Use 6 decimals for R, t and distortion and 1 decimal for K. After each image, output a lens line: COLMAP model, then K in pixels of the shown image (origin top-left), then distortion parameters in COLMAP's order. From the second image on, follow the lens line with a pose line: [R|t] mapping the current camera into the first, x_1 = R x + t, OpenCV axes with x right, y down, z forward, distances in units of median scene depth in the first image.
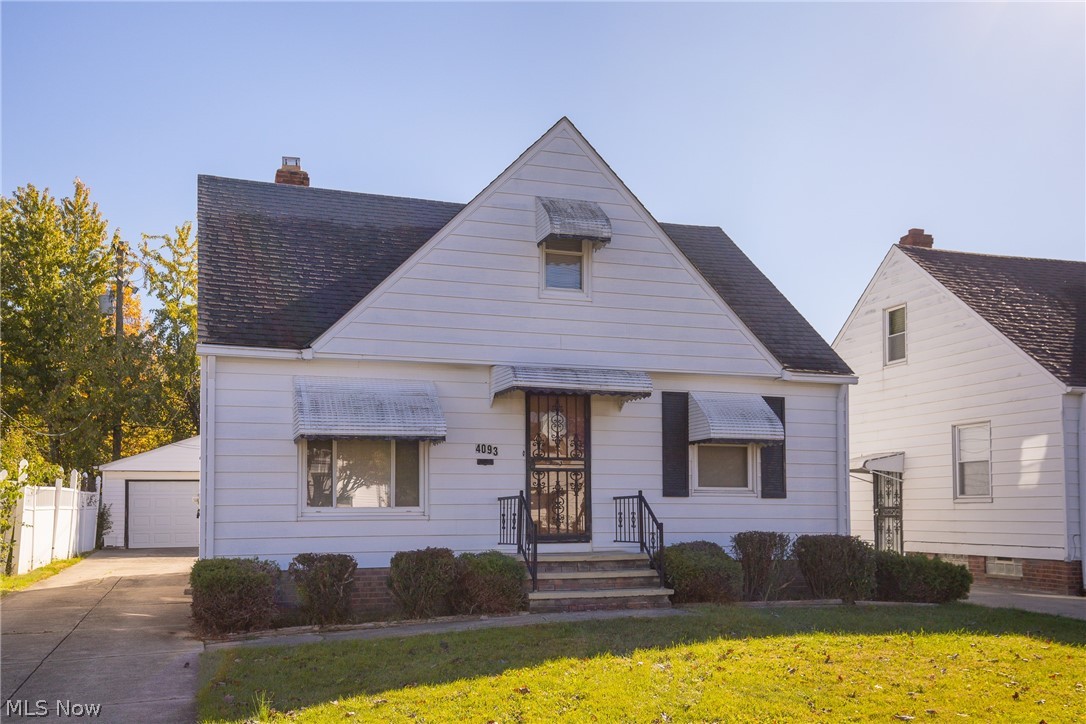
lens RADIAL K [[1002.3, 0, 543.0], [0, 1002.3, 362.0], [0, 0, 1]] dist [0.068798, 0.001845]
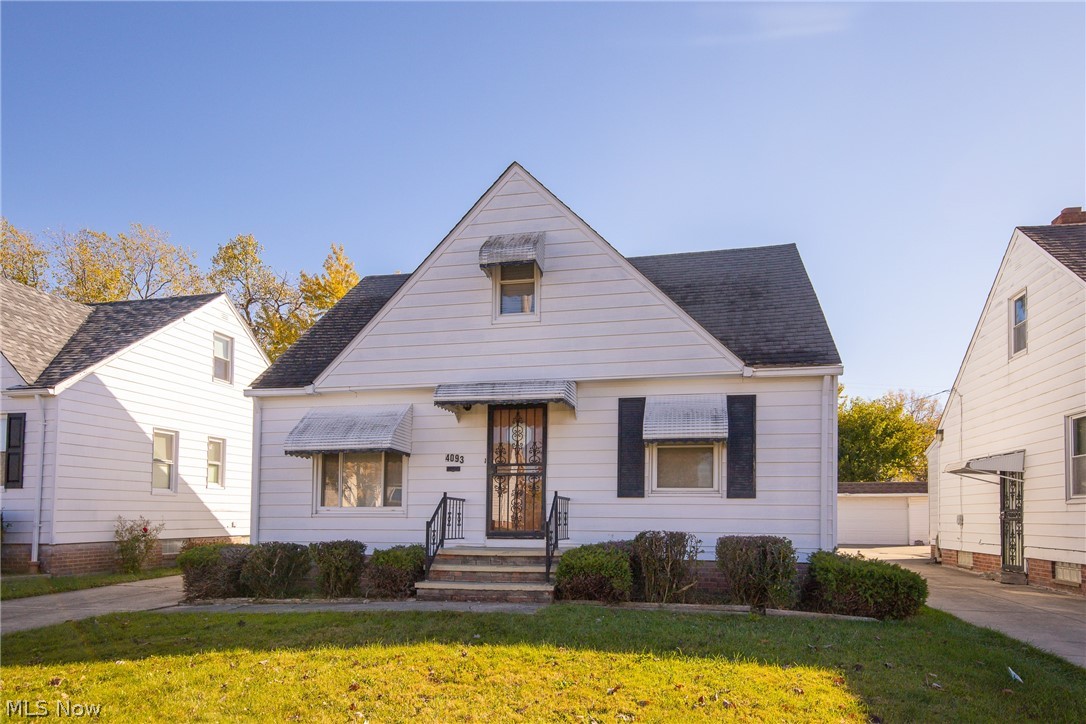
lens RADIAL K [[676.0, 0, 543.8], [0, 676.0, 424.7], [0, 0, 1]] dist [0.017941, 0.000706]
pose [[0.862098, -0.061979, -0.502938, 0.419275], [0.068646, 0.997627, -0.005275, 0.057156], [0.502071, -0.029977, 0.864307, 0.355872]]
